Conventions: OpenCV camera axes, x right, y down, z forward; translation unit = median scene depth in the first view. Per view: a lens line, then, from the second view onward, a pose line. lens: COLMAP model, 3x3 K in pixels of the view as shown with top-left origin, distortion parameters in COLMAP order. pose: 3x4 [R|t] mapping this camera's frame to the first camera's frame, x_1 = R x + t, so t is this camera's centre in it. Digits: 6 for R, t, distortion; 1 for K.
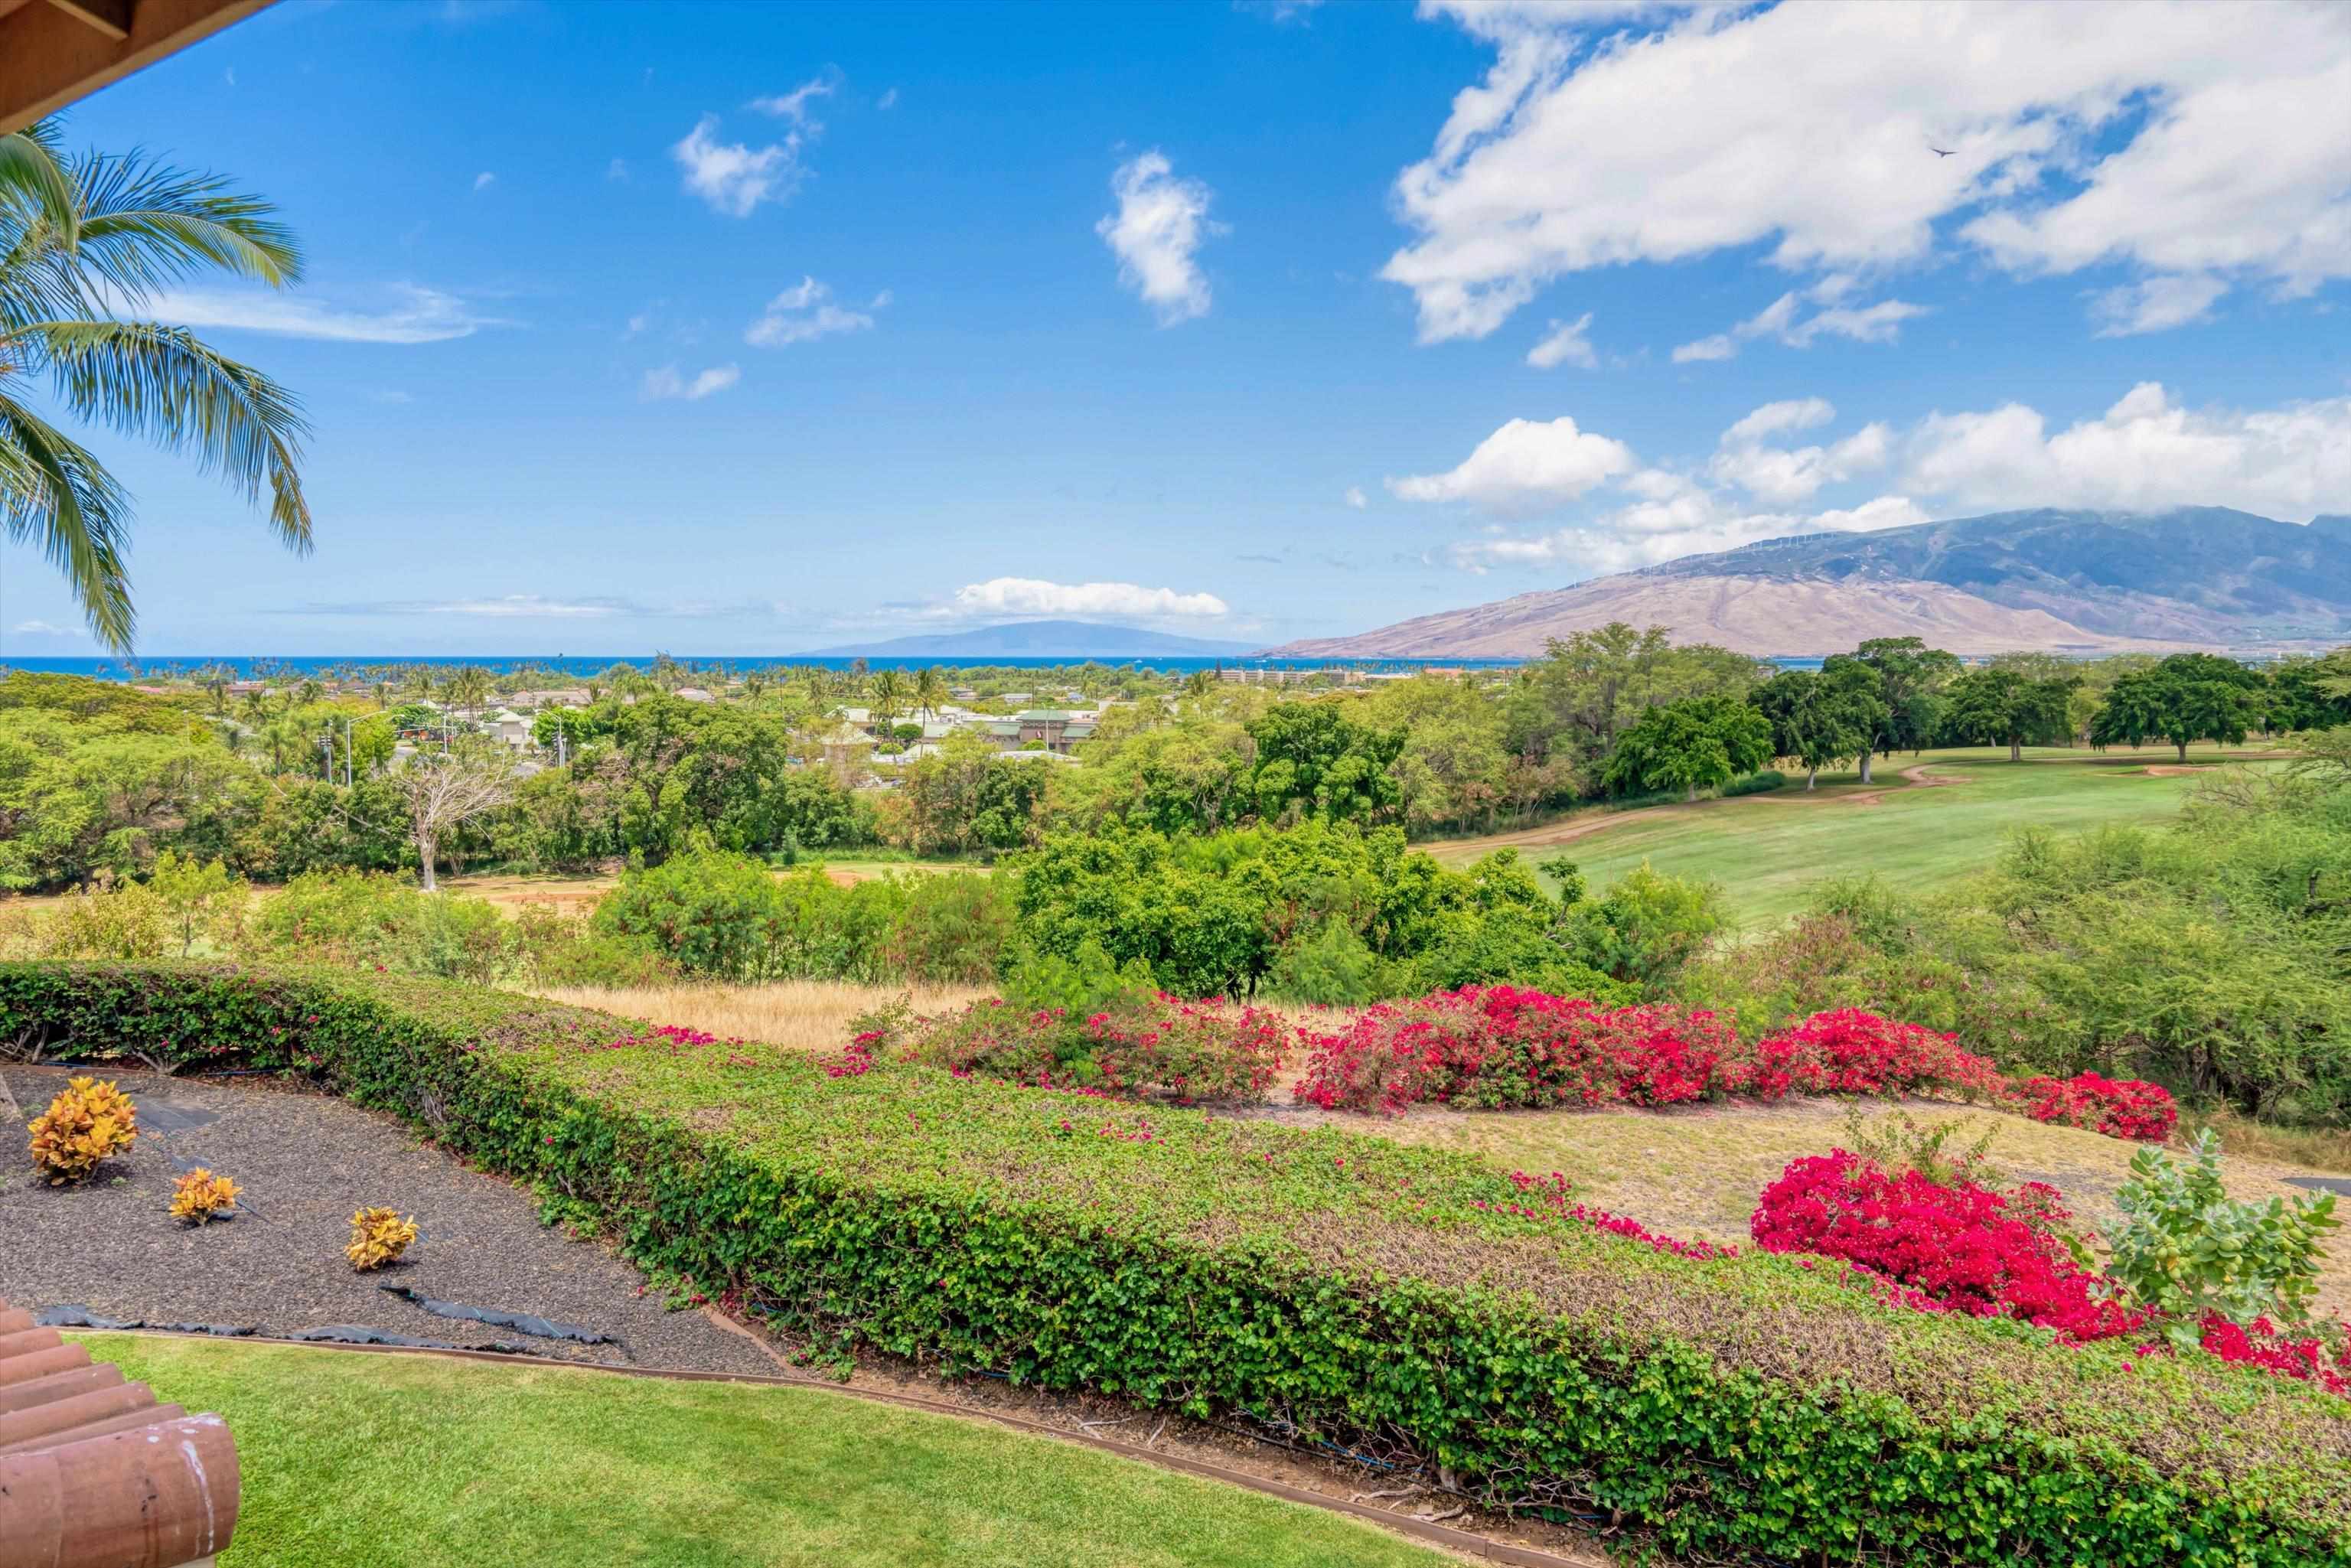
lens RADIAL K [[1515.0, 0, 1175.5], [0, 1515.0, 784.0], [0, 0, 1]] dist [0.016532, 0.000183]
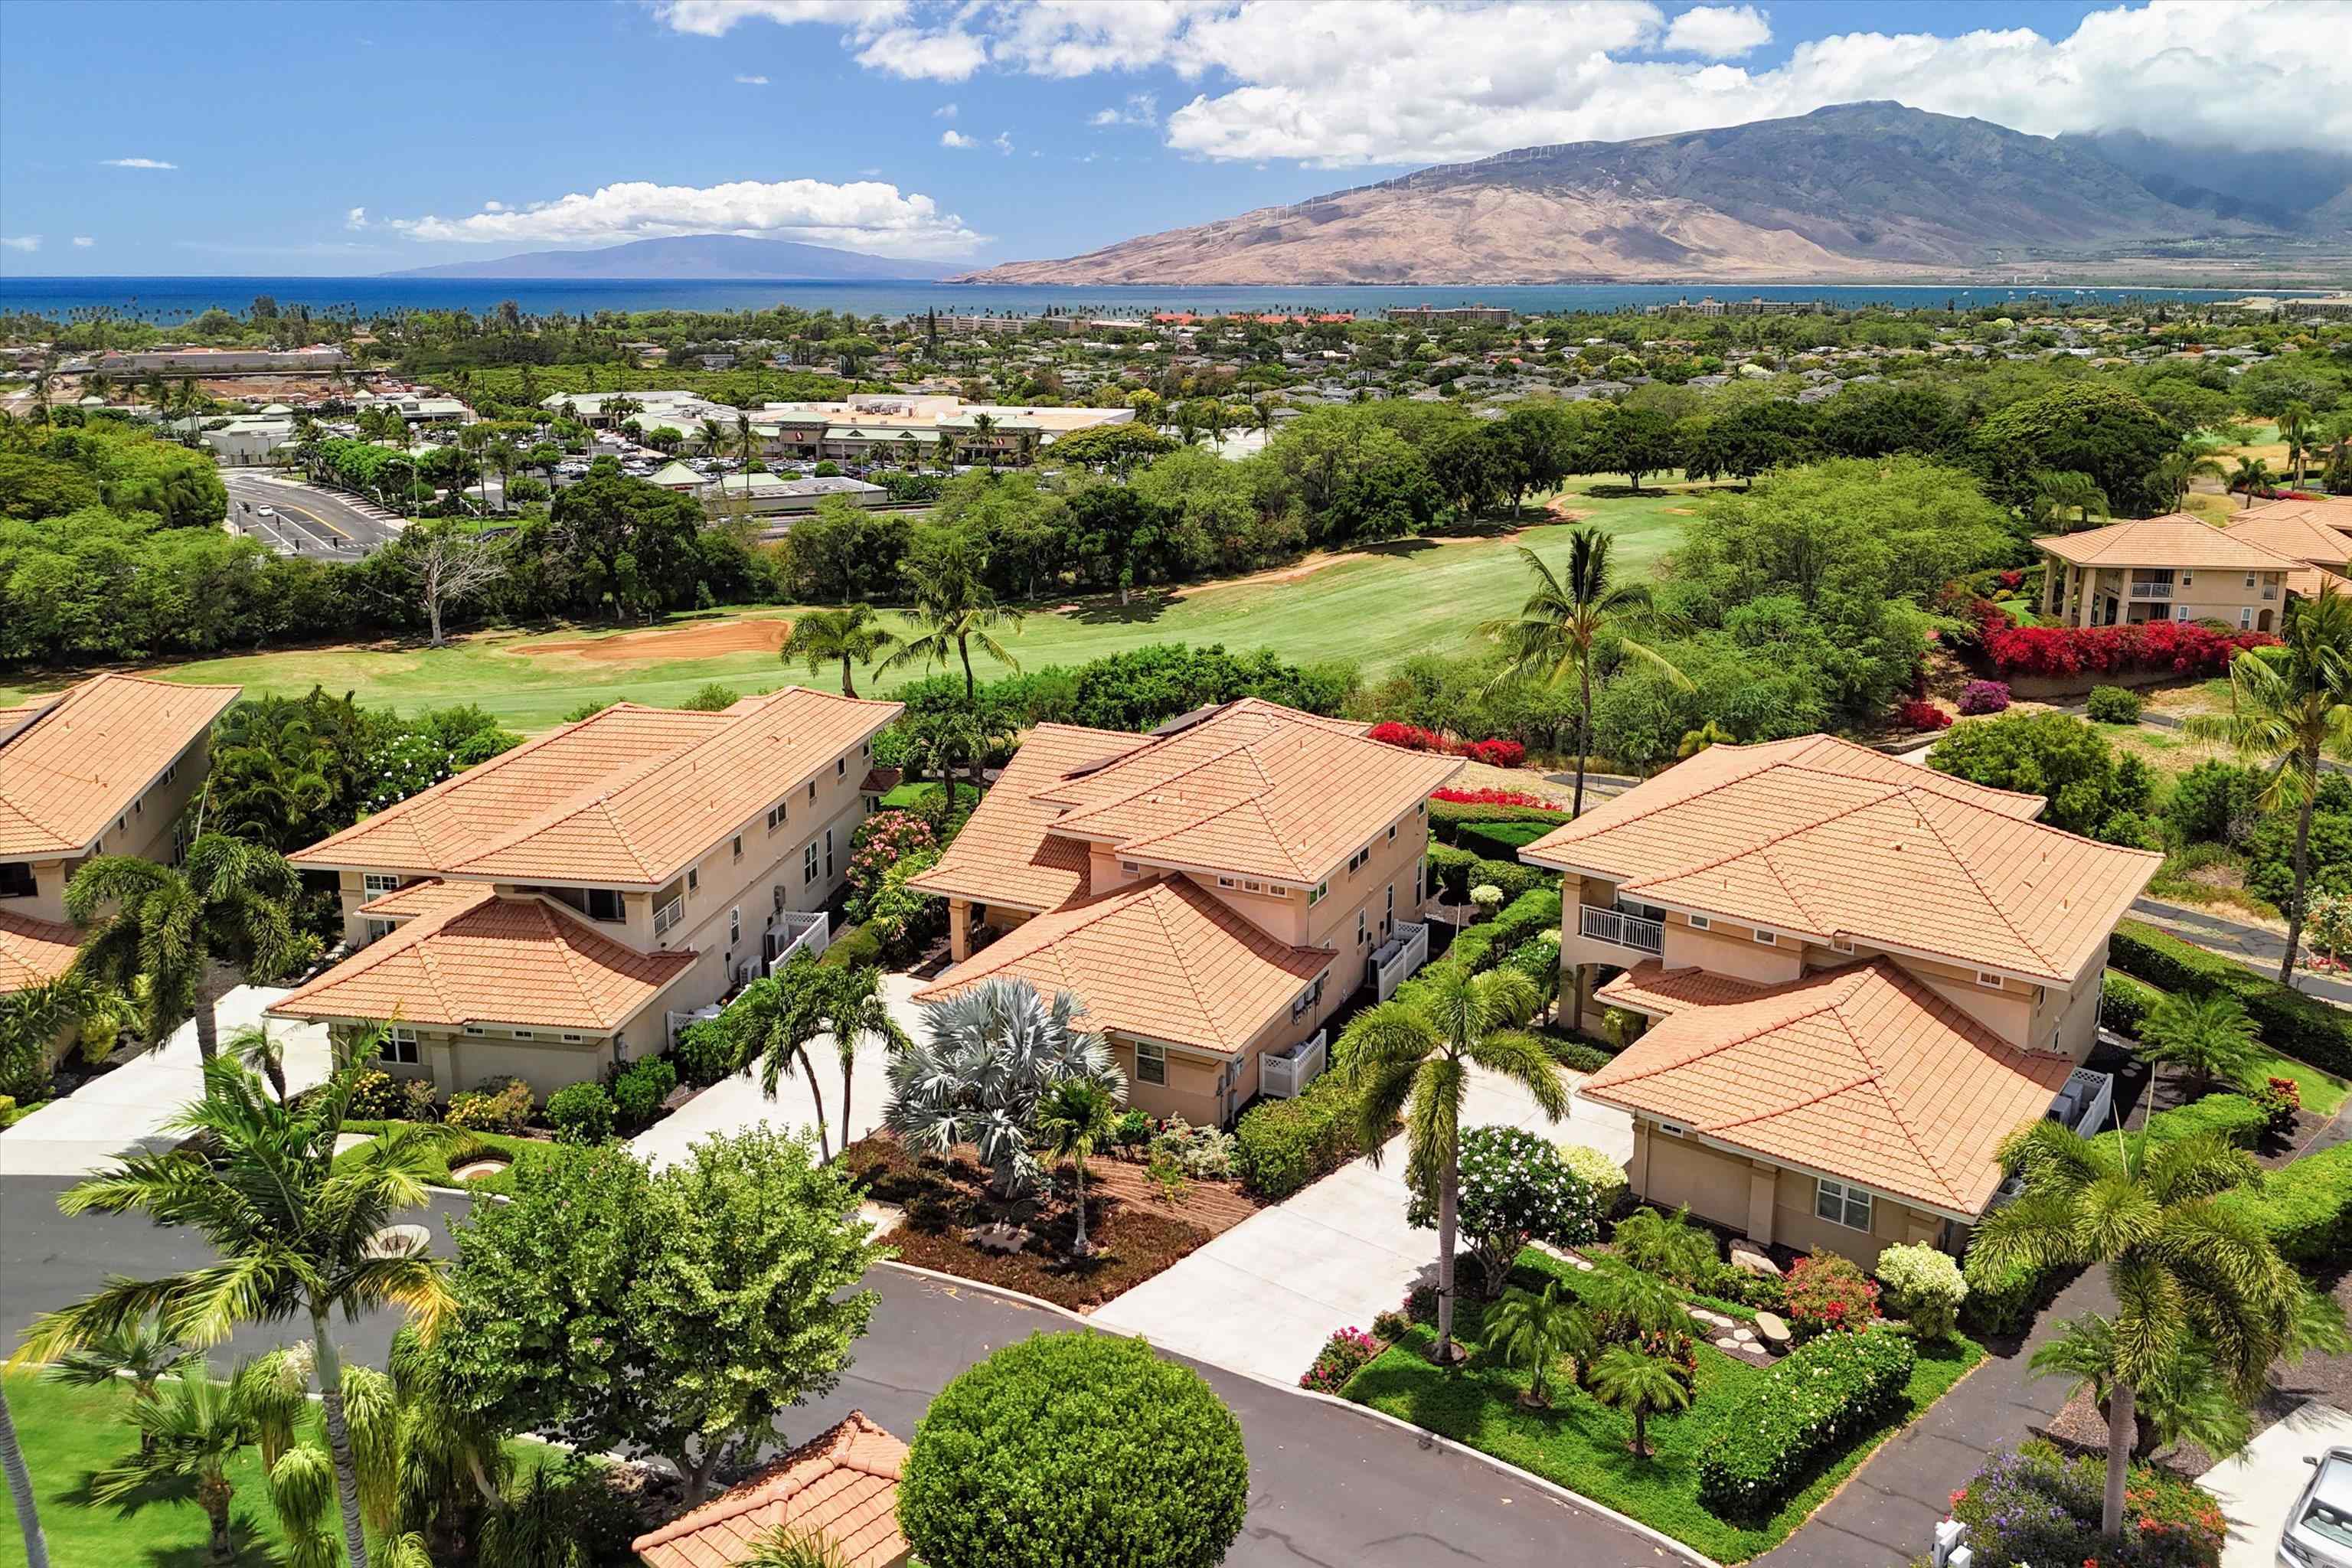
lens RADIAL K [[1757.0, 0, 1182.7], [0, 1757.0, 782.4], [0, 0, 1]] dist [0.076642, -0.089125]
pose [[0.982612, -0.048701, 0.179168, -0.137930], [0.012046, 0.979675, 0.200230, -0.100333], [-0.185278, -0.194590, 0.963227, -0.546349]]
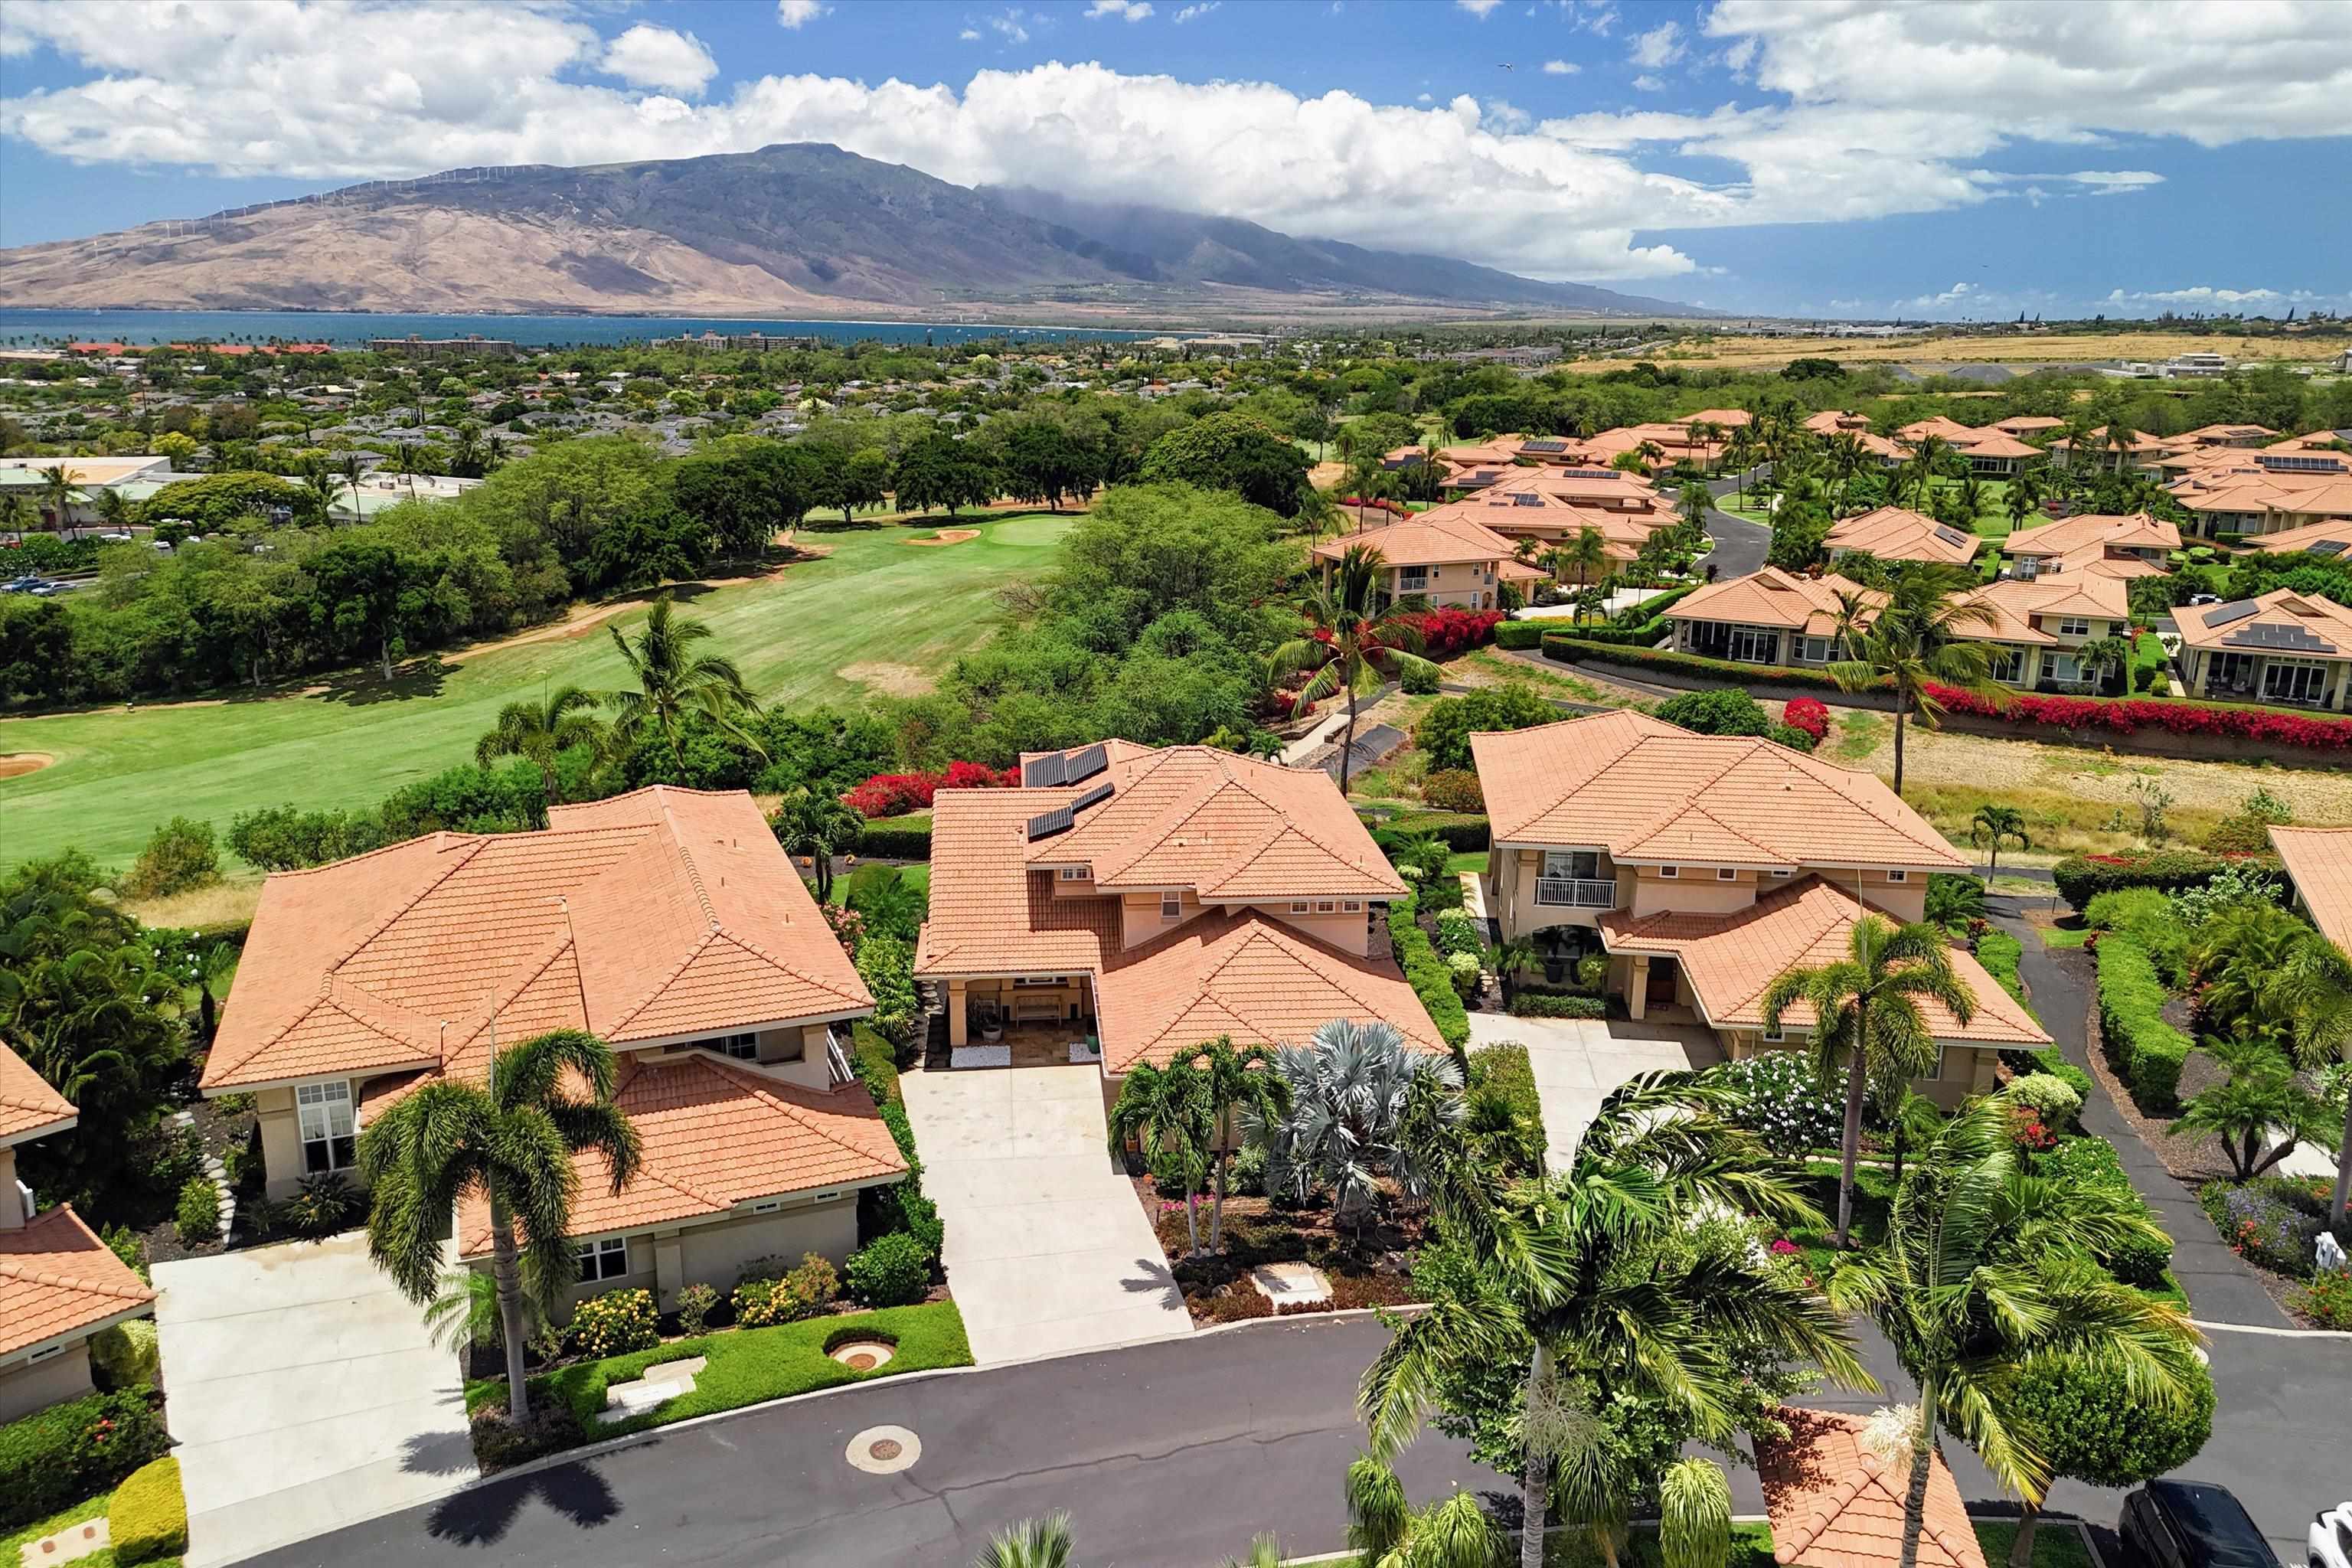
lens RADIAL K [[1755.2, 0, 1189.6], [0, 1755.2, 849.6], [0, 0, 1]] dist [0.081984, -0.100985]
pose [[0.732842, -0.188175, 0.653860, -0.362457], [0.042092, 0.971693, 0.232468, -0.108328], [-0.679096, -0.142840, 0.720018, -0.433567]]
